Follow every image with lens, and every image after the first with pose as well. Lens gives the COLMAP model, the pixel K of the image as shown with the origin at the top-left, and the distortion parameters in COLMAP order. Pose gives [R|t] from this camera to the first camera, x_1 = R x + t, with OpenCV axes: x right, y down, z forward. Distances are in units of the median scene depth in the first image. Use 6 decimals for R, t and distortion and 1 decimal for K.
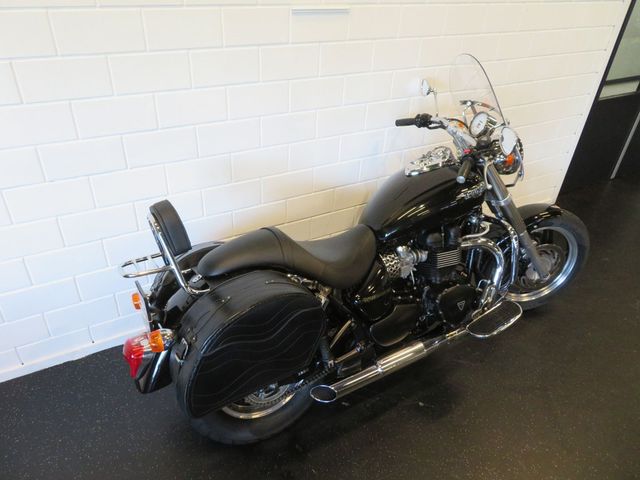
lens RADIAL K [[458.1, 0, 320.0], [0, 458.1, 240.0], [0, 0, 1]] dist [0.004319, 0.001575]
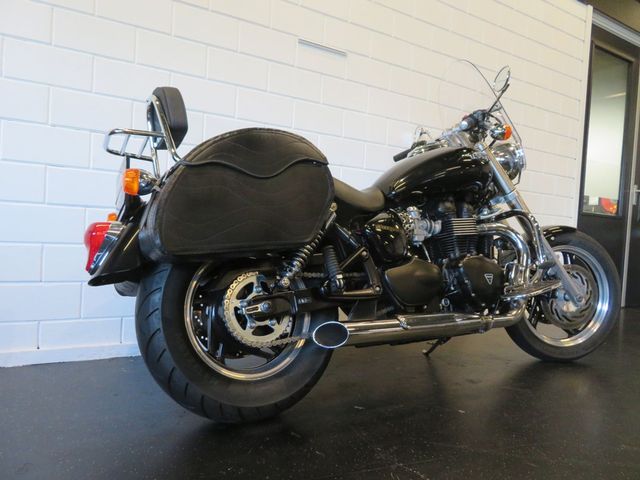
lens RADIAL K [[458.1, 0, 320.0], [0, 458.1, 240.0], [0, 0, 1]] dist [0.004319, 0.001575]
pose [[0.999946, 0.002035, 0.010224, -0.015619], [0.003536, 0.856406, -0.516292, 0.532161], [-0.009807, 0.516300, 0.856352, 0.242305]]
